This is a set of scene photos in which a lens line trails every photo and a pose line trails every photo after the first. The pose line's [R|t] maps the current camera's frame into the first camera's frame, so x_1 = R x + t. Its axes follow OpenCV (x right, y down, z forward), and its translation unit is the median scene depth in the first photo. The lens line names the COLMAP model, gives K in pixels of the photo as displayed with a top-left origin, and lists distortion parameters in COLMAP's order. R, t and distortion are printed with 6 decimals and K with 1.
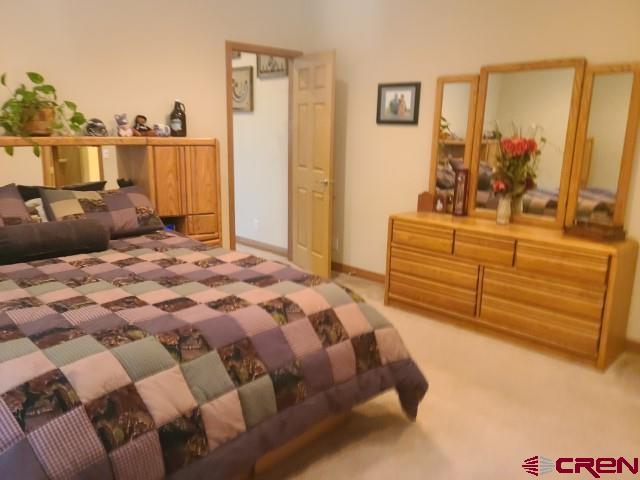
lens RADIAL K [[510.7, 0, 318.7], [0, 510.7, 247.0], [0, 0, 1]] dist [0.095736, -0.114281]
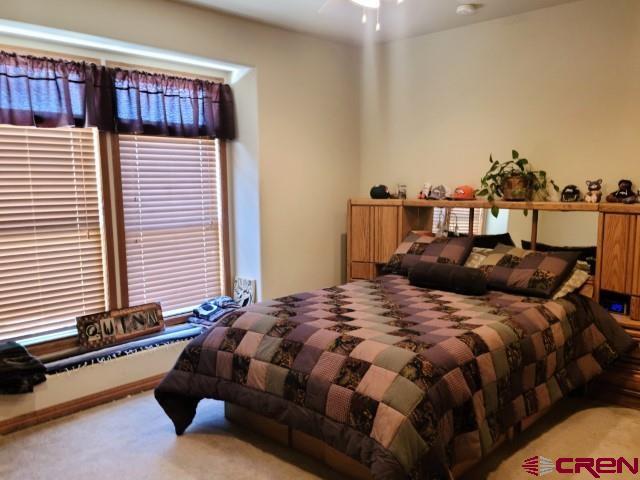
lens RADIAL K [[557.1, 0, 302.6], [0, 557.1, 242.3], [0, 0, 1]] dist [0.051465, 0.004136]
pose [[-0.013887, 0.097192, -0.995169, 1.092236], [-0.219149, 0.970771, 0.097867, -0.195983], [0.975593, 0.219449, 0.007819, 0.745143]]
